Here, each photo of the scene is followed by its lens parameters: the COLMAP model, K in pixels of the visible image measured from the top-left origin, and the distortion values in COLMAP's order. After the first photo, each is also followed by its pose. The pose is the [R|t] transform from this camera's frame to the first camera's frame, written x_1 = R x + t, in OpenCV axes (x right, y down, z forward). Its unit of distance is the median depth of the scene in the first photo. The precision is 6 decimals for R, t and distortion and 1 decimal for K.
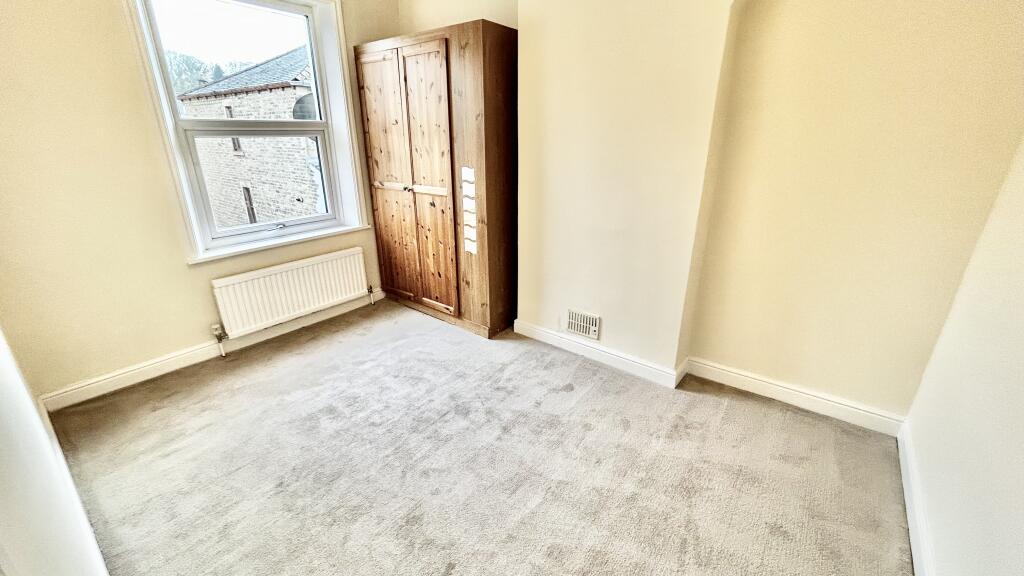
lens RADIAL K [[415.0, 0, 514.3], [0, 415.0, 289.1], [0, 0, 1]] dist [-0.004508, 0.000035]
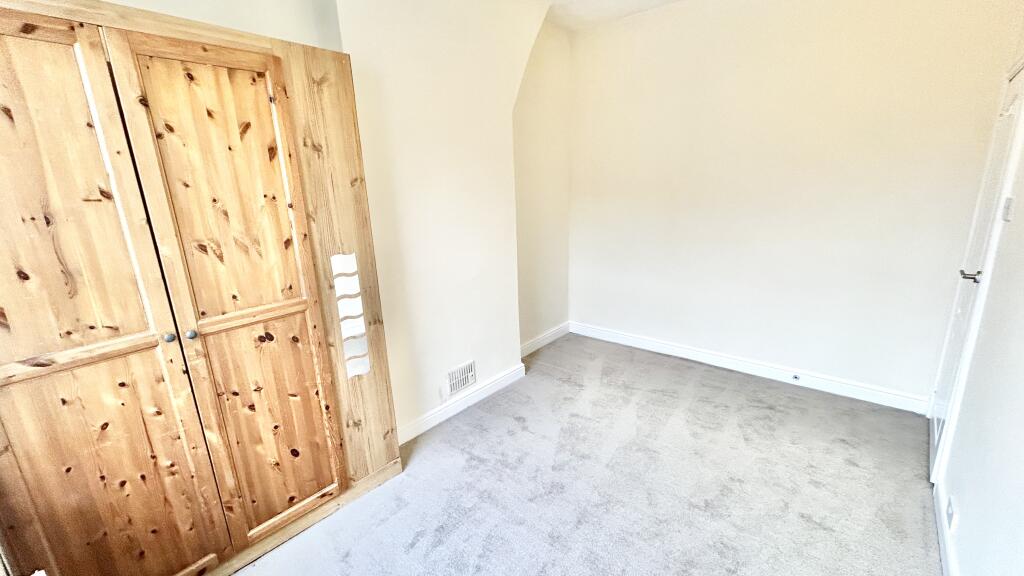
lens RADIAL K [[415.0, 0, 511.5], [0, 415.0, 288.0], [0, 0, 1]] dist [-0.004508, 0.000035]
pose [[0.052662, -0.250391, 0.966711, -0.680126], [0.379448, 0.900464, 0.212562, -0.254652], [-0.923713, 0.355623, 0.142430, 0.605015]]
